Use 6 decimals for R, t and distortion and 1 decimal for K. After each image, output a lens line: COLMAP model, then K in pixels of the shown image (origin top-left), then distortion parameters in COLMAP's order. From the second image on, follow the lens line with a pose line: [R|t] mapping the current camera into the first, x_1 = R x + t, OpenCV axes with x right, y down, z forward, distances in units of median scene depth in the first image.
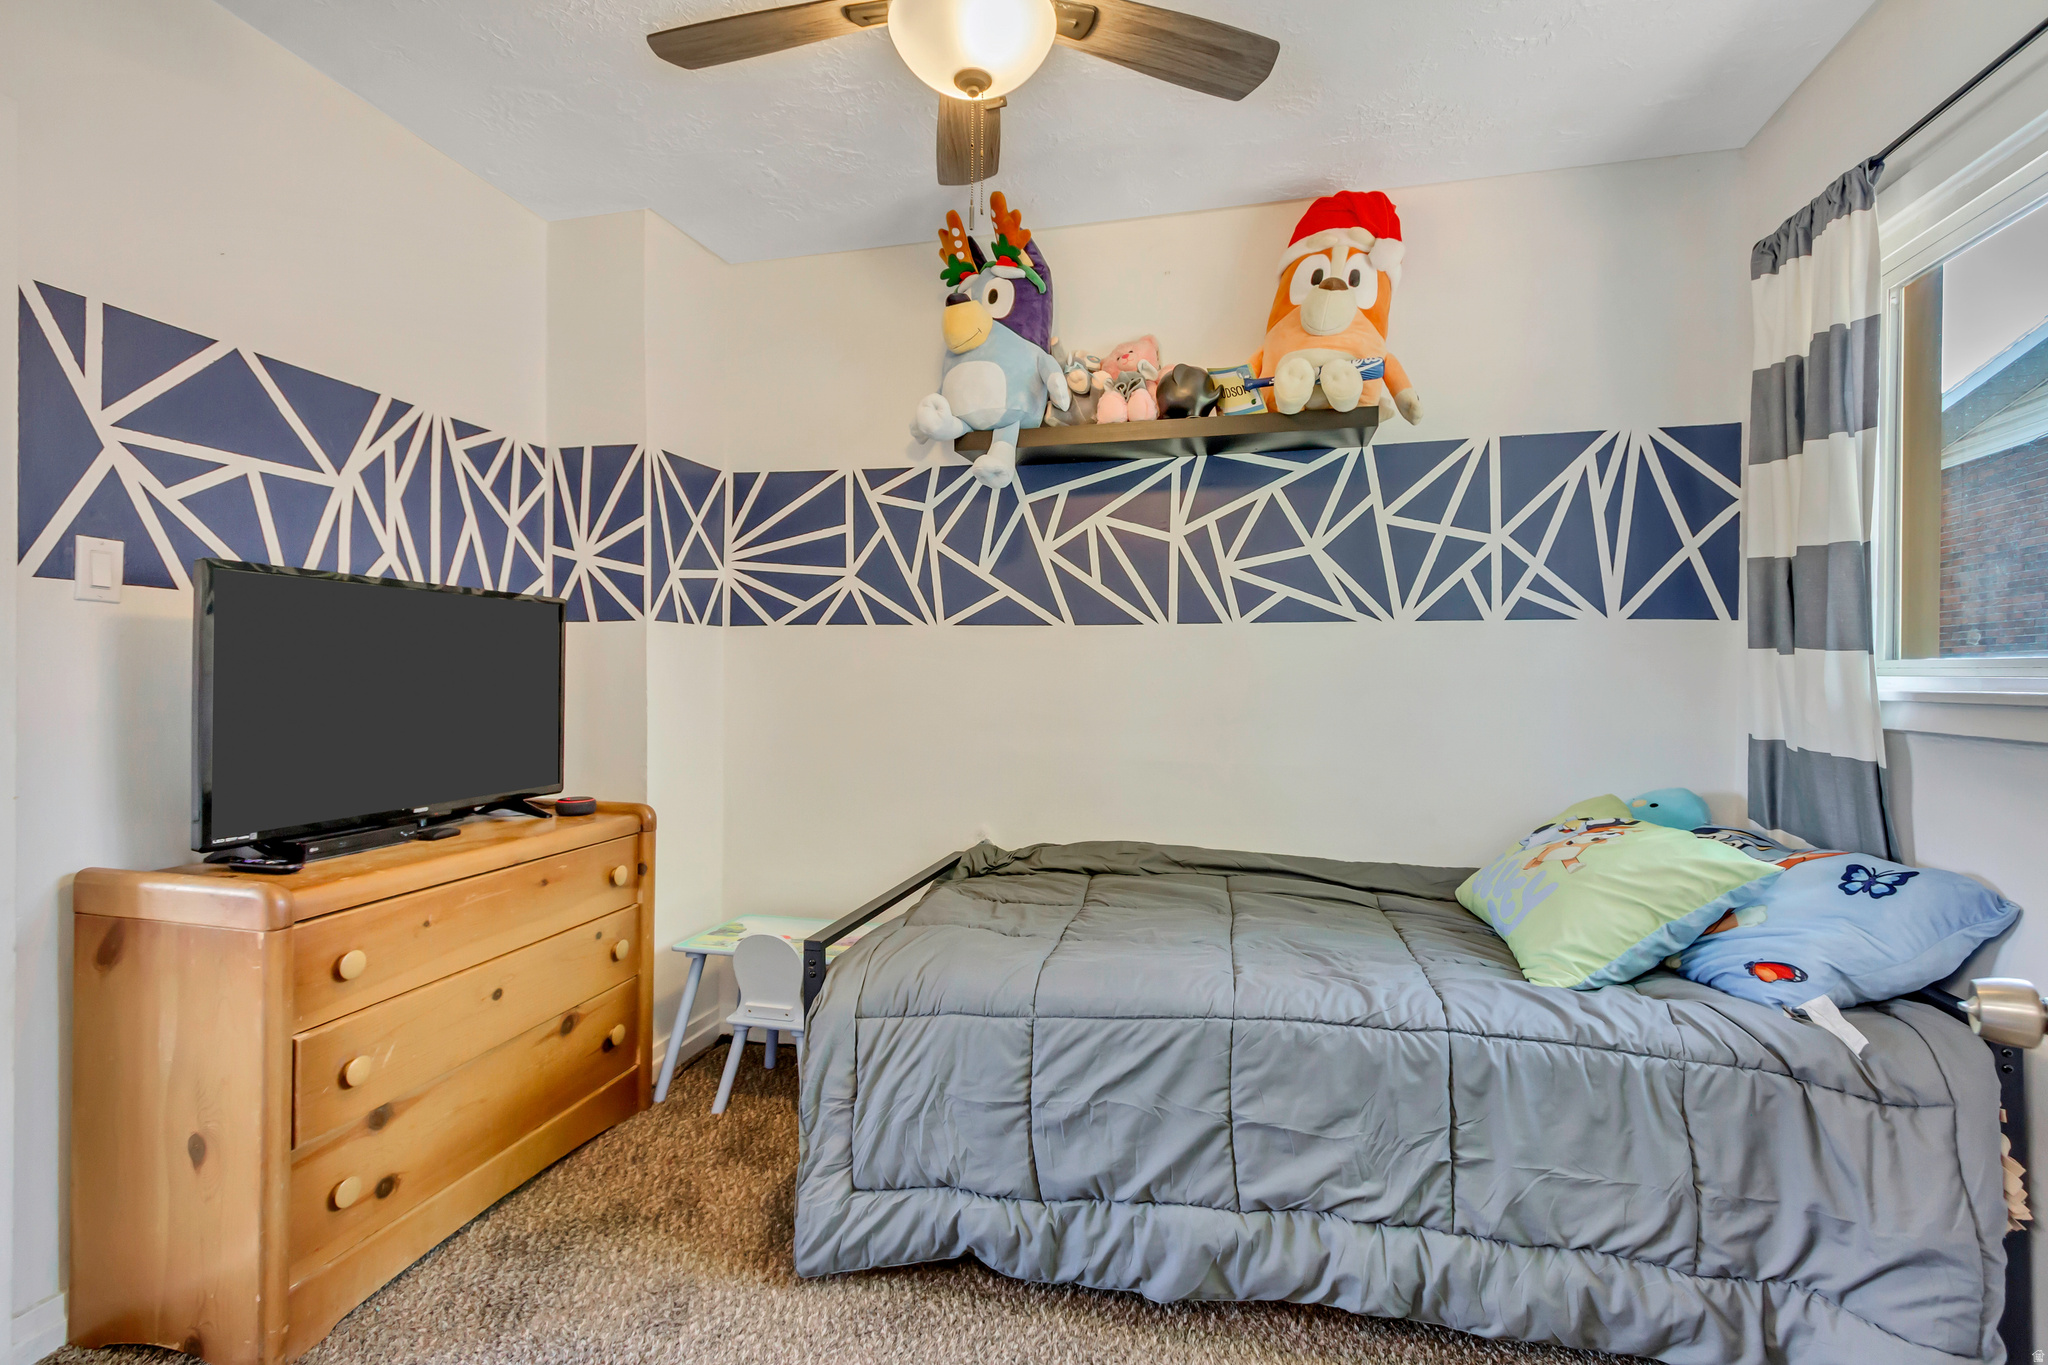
lens RADIAL K [[937.1, 0, 1014.3], [0, 937.1, 680.3], [0, 0, 1]] dist [0.008996, -0.002739]
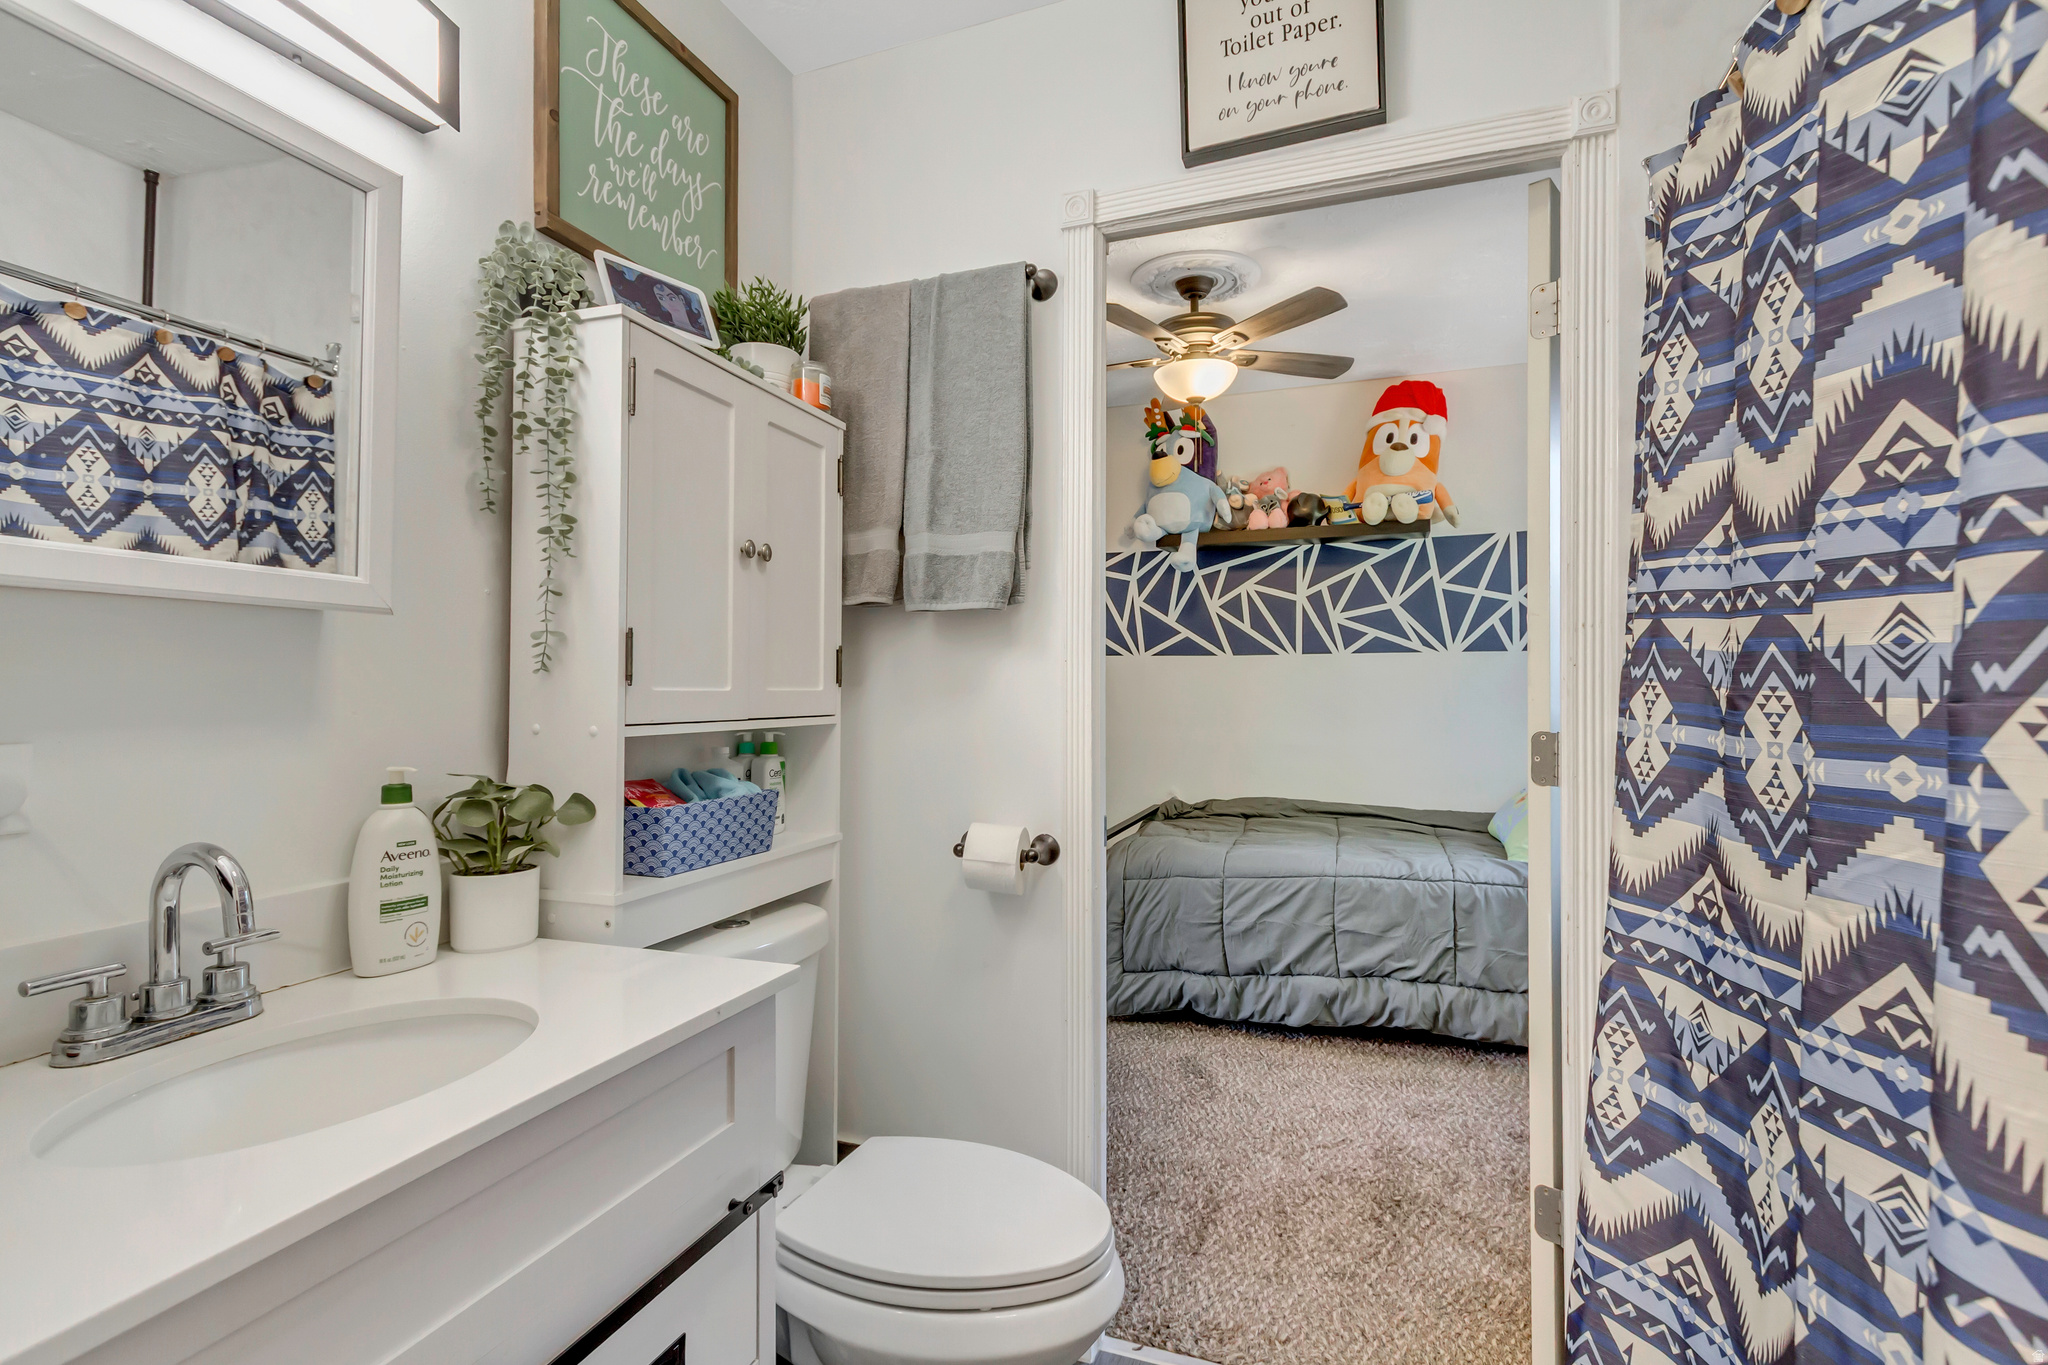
lens RADIAL K [[937.1, 0, 1030.4], [0, 937.1, 675.0], [0, 0, 1]] dist [0.008996, -0.002739]
pose [[0.993817, -0.008154, -0.110728, -0.102708], [0.006757, 0.999893, -0.012980, -0.010319], [0.110821, 0.012151, 0.993766, -0.599740]]
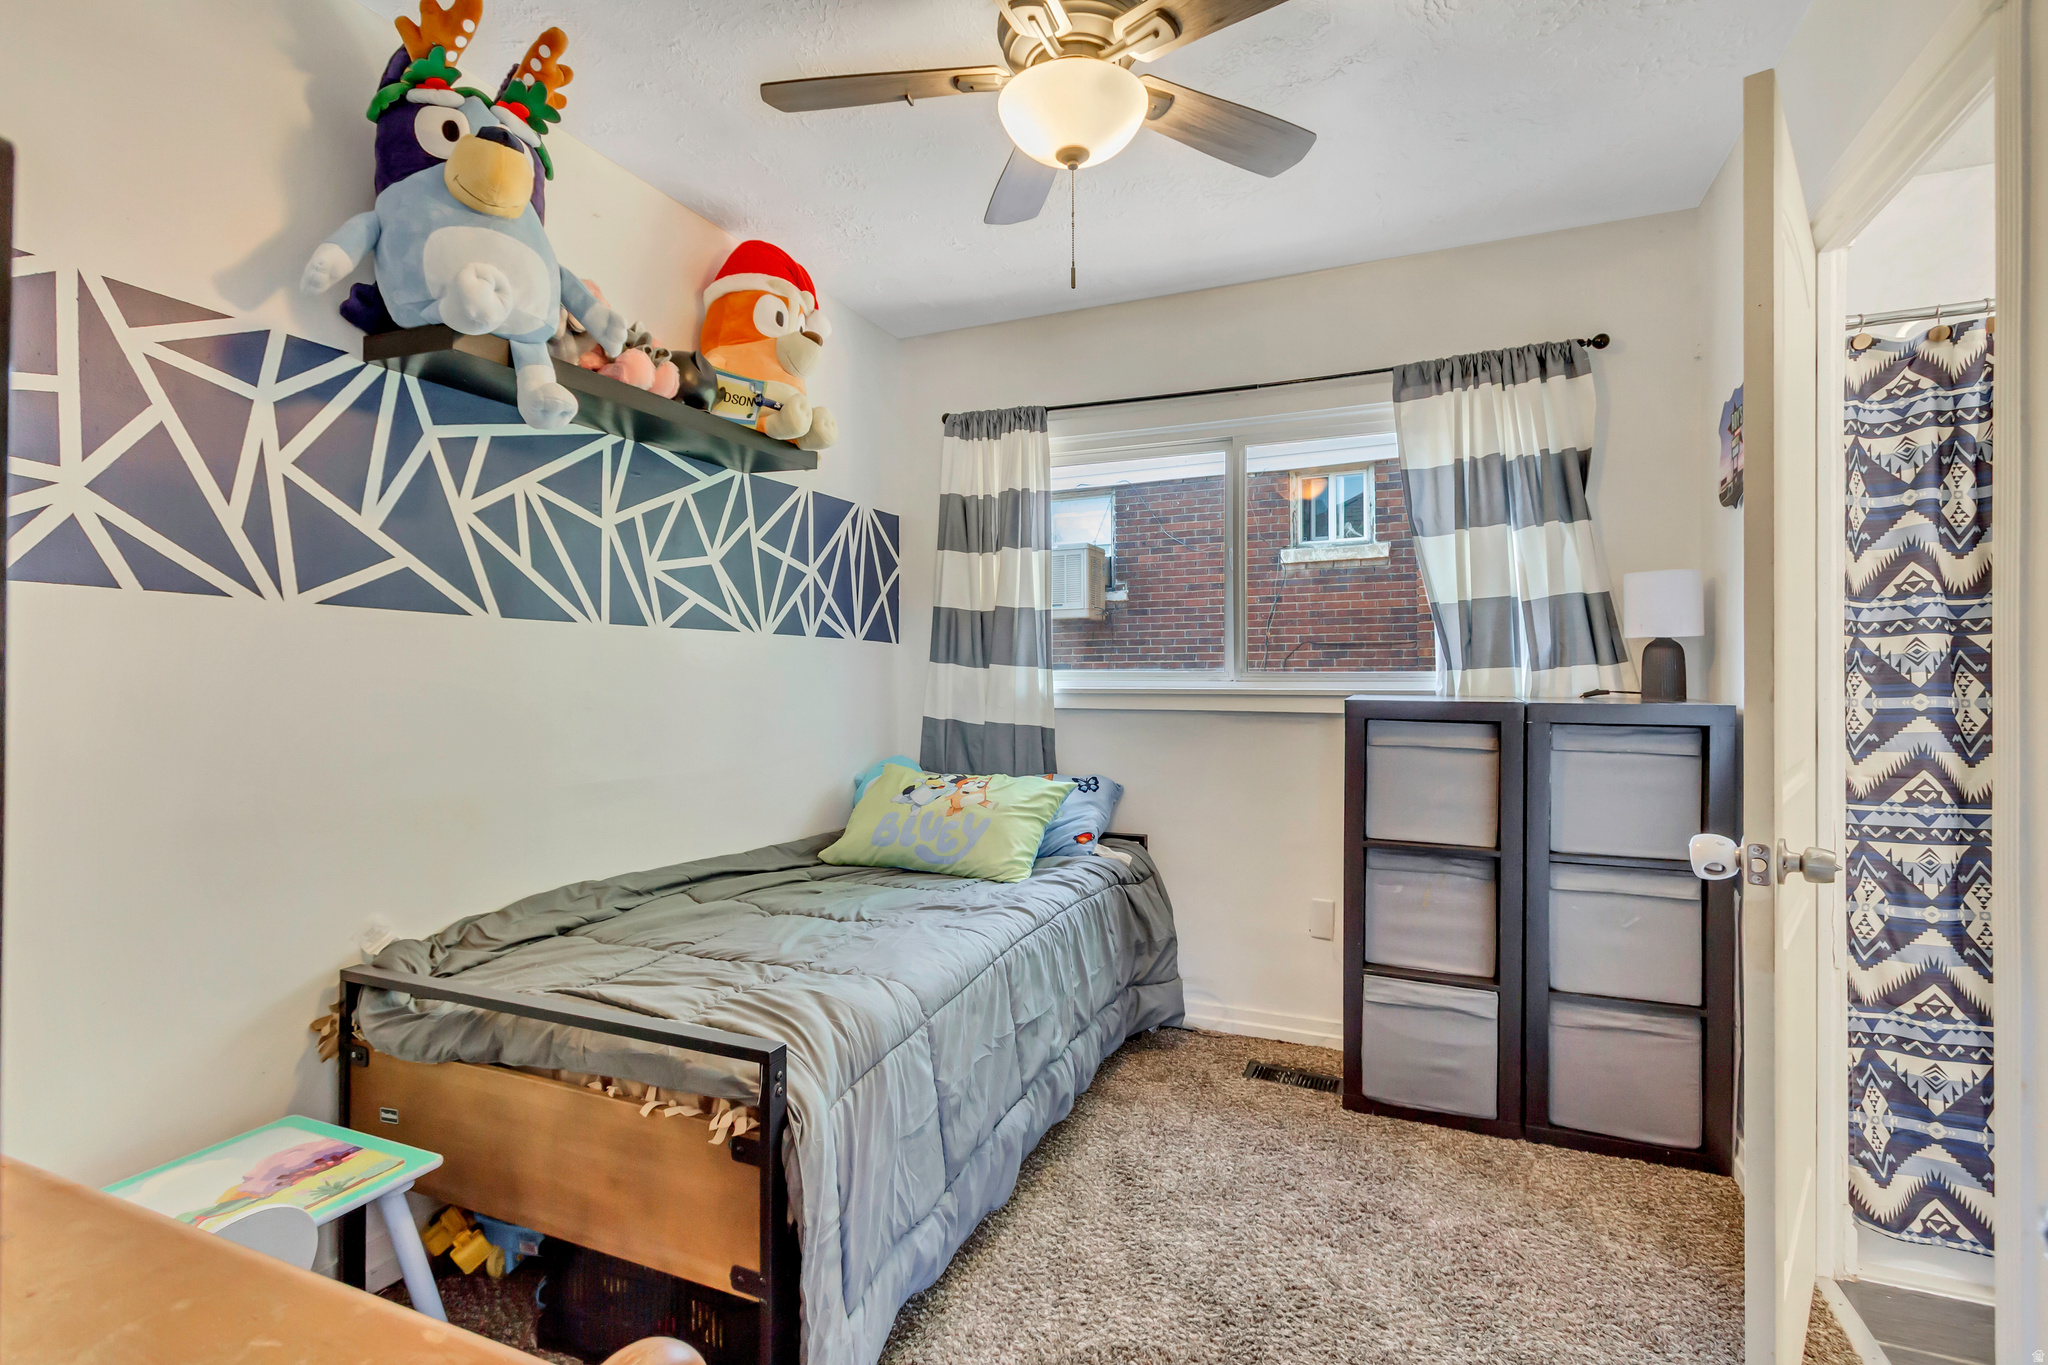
lens RADIAL K [[937.1, 0, 1022.8], [0, 937.1, 678.4], [0, 0, 1]] dist [0.008996, -0.002739]
pose [[0.175609, -0.006536, 0.984438, -0.661560], [0.000108, 0.999978, 0.006620, -0.016007], [-0.984460, -0.001056, 0.175606, 0.493623]]
